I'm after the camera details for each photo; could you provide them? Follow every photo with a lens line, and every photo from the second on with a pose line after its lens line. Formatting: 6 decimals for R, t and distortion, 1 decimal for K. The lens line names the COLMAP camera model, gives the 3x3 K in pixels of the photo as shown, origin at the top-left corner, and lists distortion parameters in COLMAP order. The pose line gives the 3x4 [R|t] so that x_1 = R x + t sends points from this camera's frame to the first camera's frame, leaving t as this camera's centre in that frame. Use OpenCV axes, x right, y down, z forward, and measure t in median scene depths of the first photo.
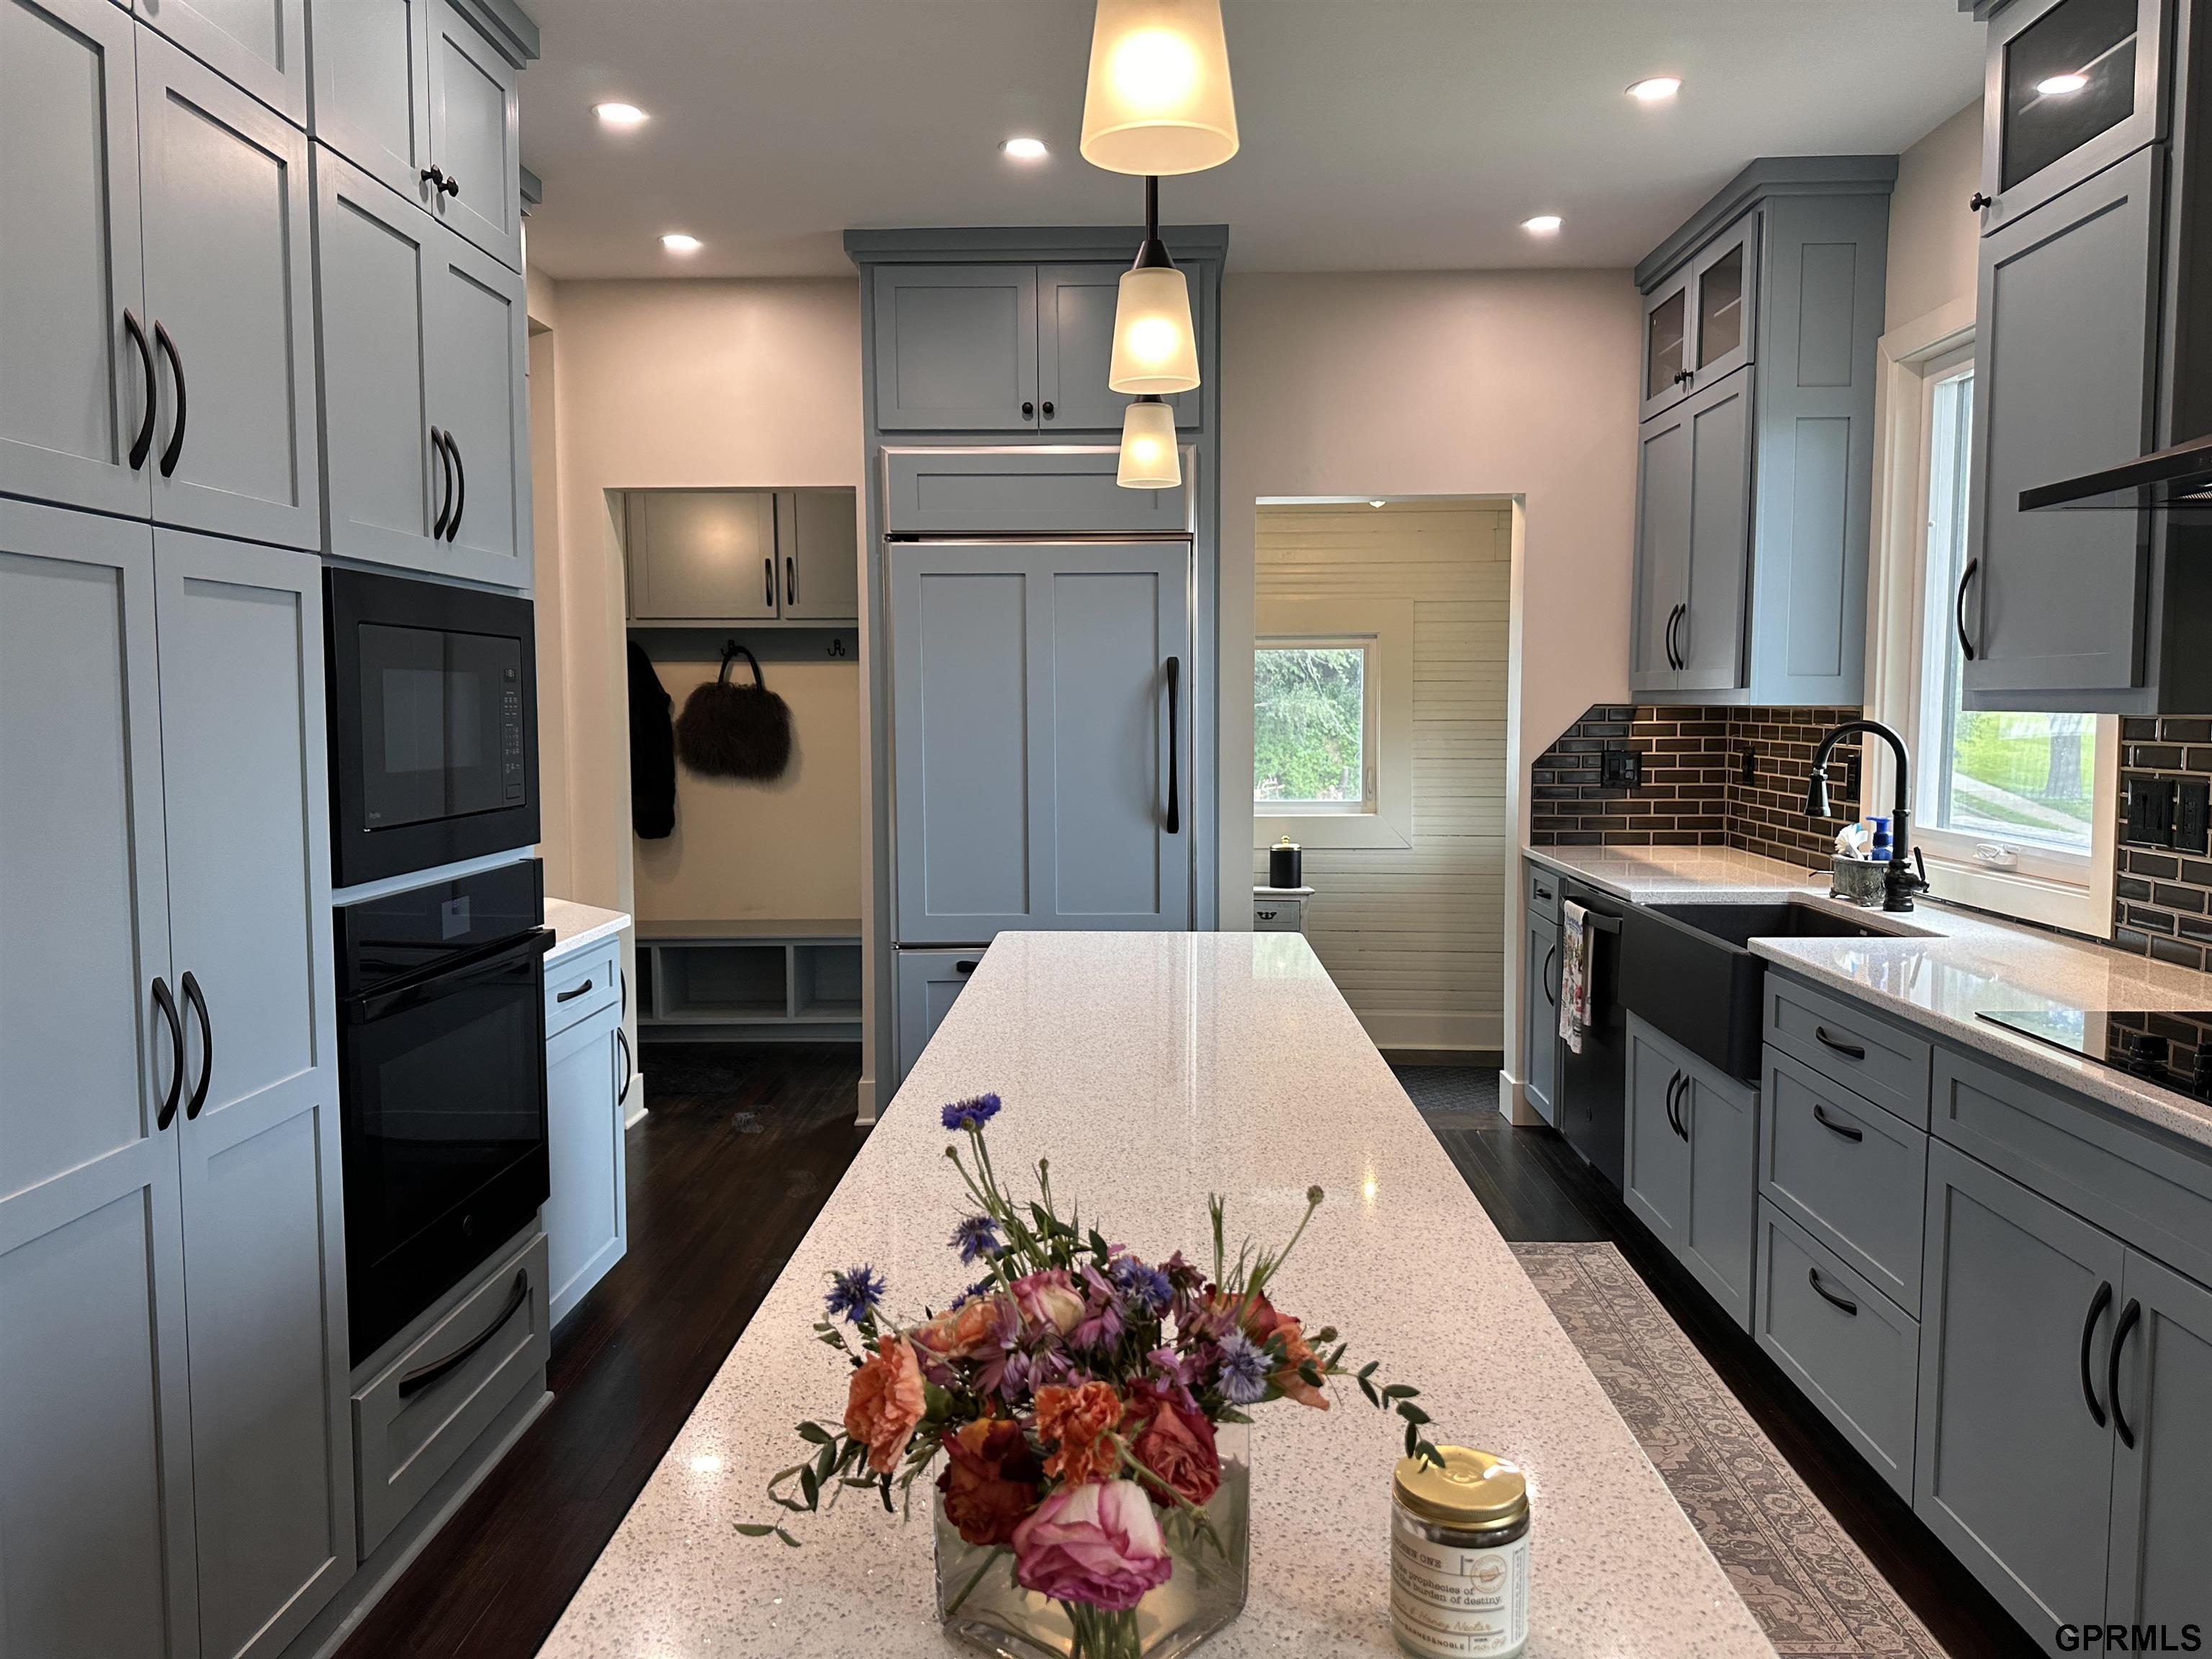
lens RADIAL K [[1545.5, 0, 1113.7], [0, 1545.5, 825.4], [0, 0, 1]] dist [0.127947, -0.198369]
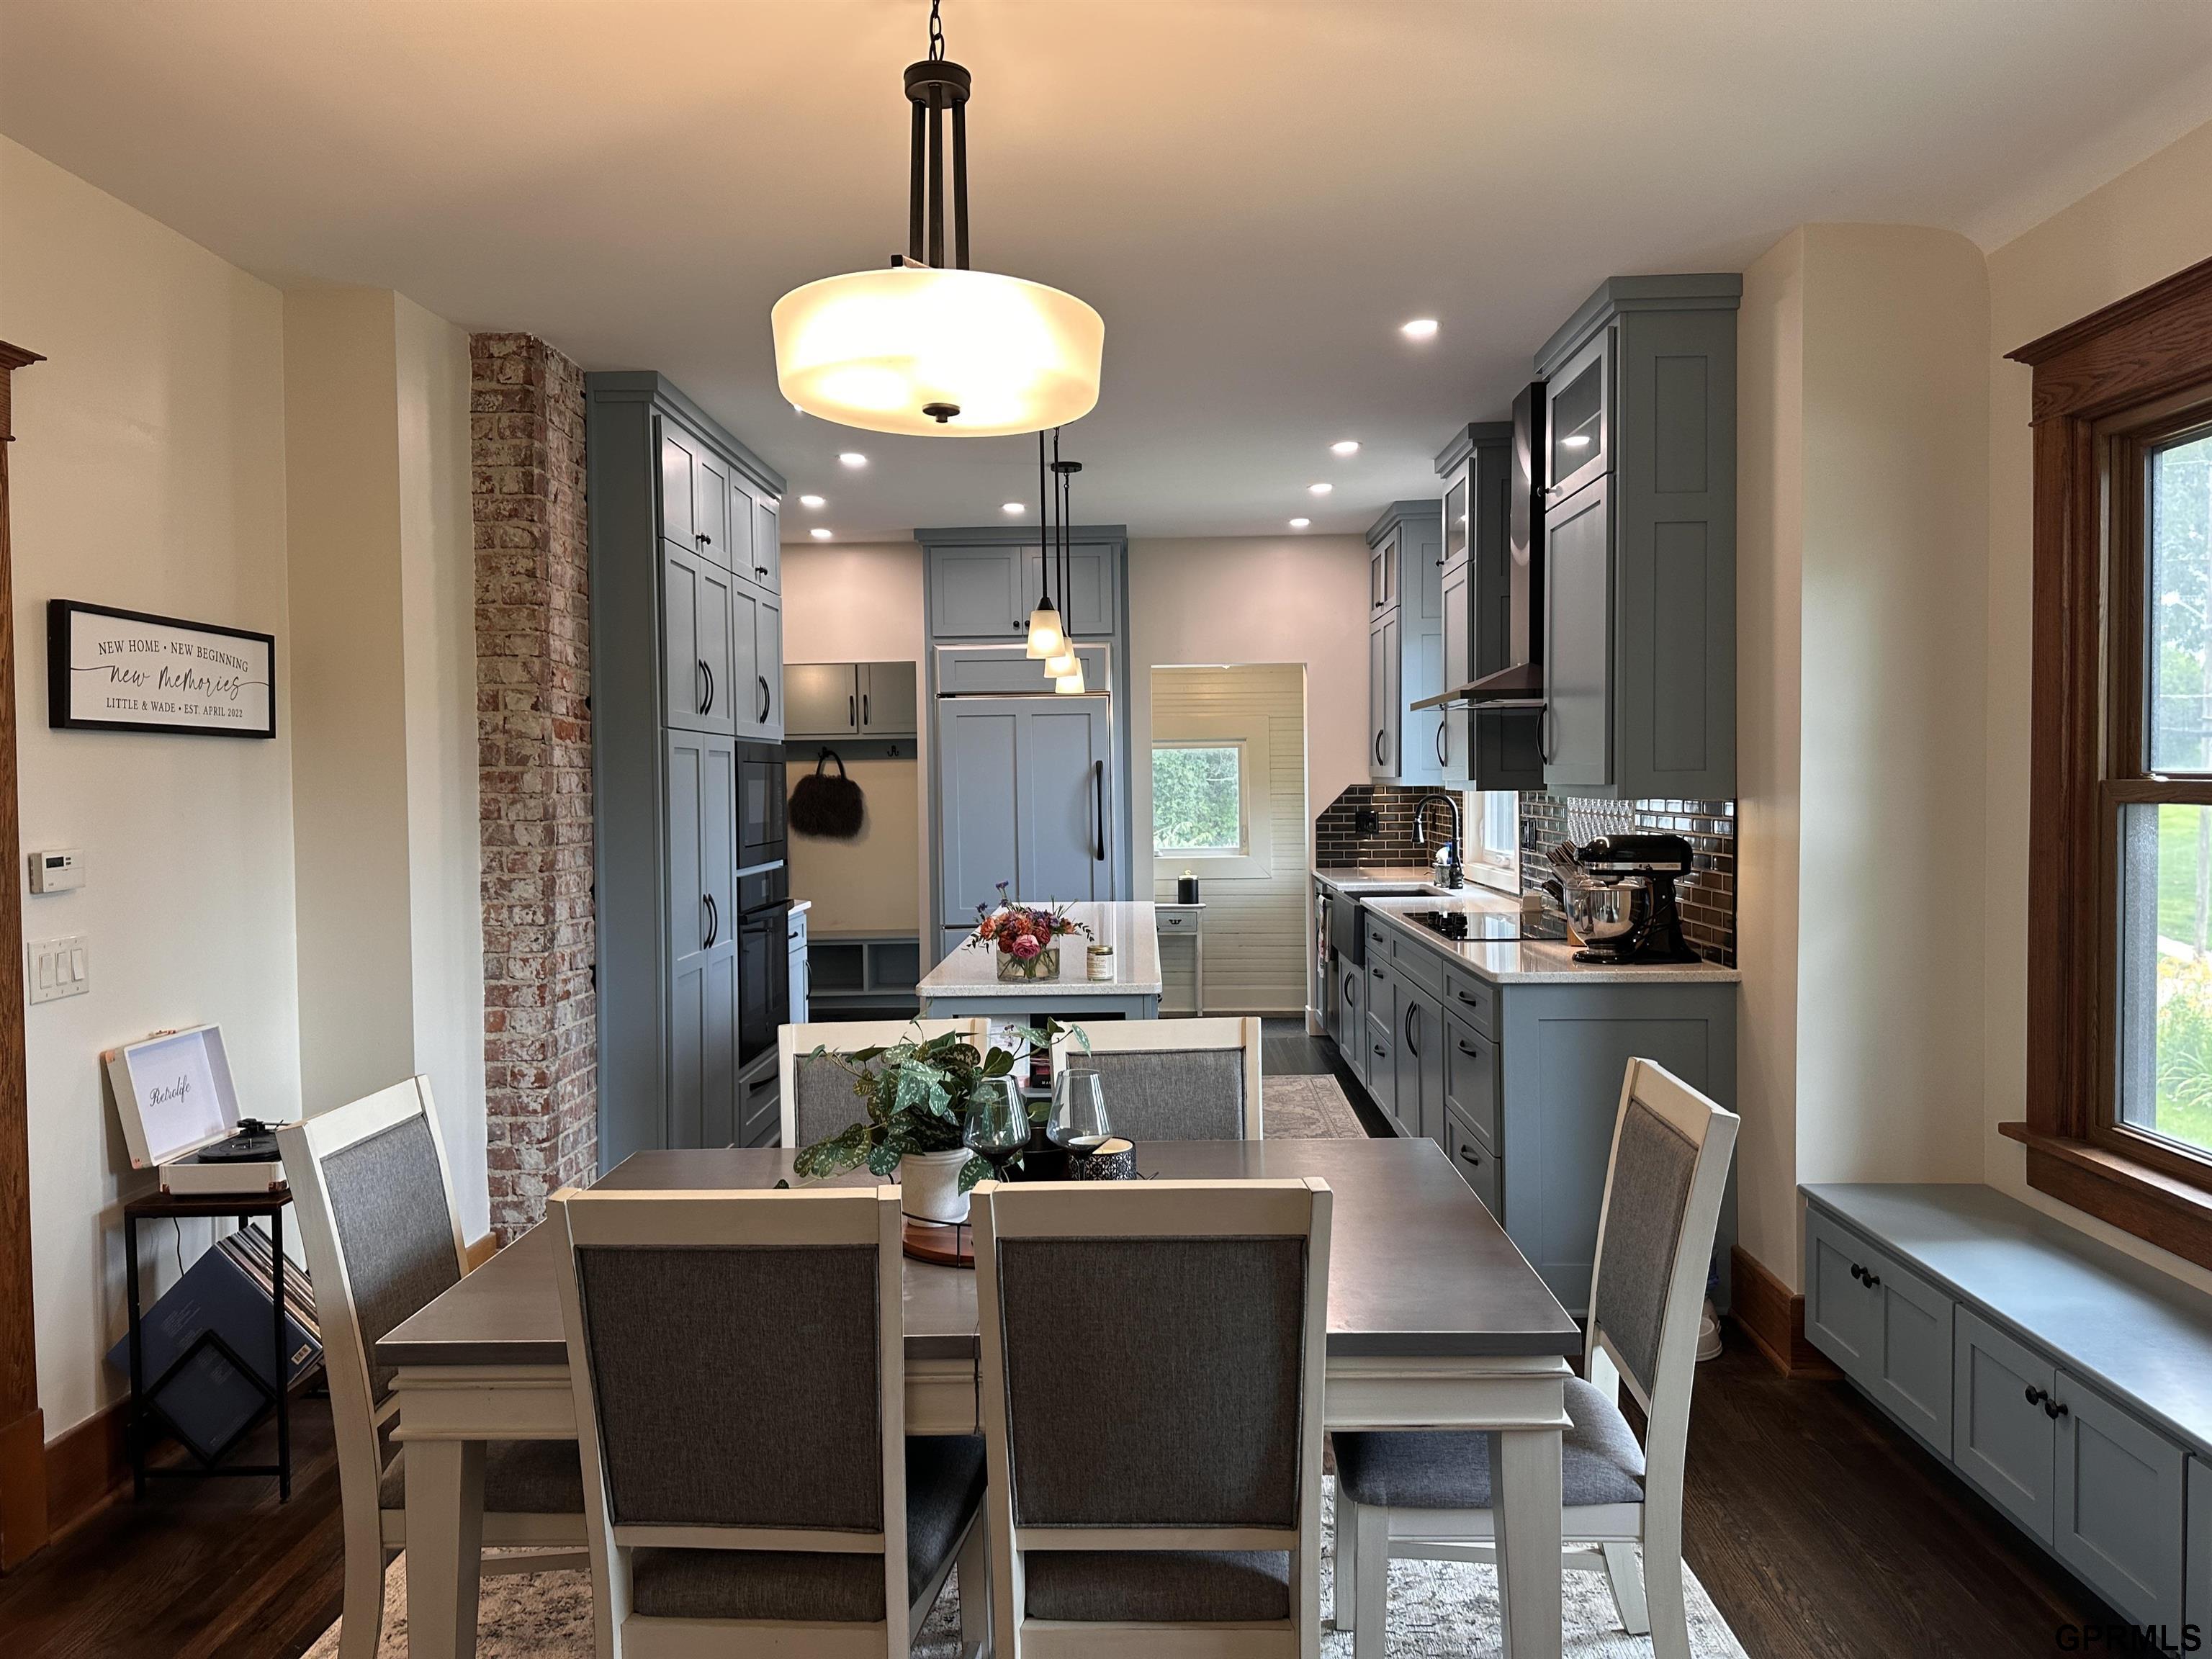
lens RADIAL K [[1546.8, 0, 1110.4], [0, 1546.8, 830.5], [0, 0, 1]] dist [0.067993, -0.080662]
pose [[0.999938, -0.011013, 0.001340, 0.048730], [0.011062, 0.998964, -0.044139, 0.050436], [-0.000853, 0.044151, 0.999025, -0.781698]]
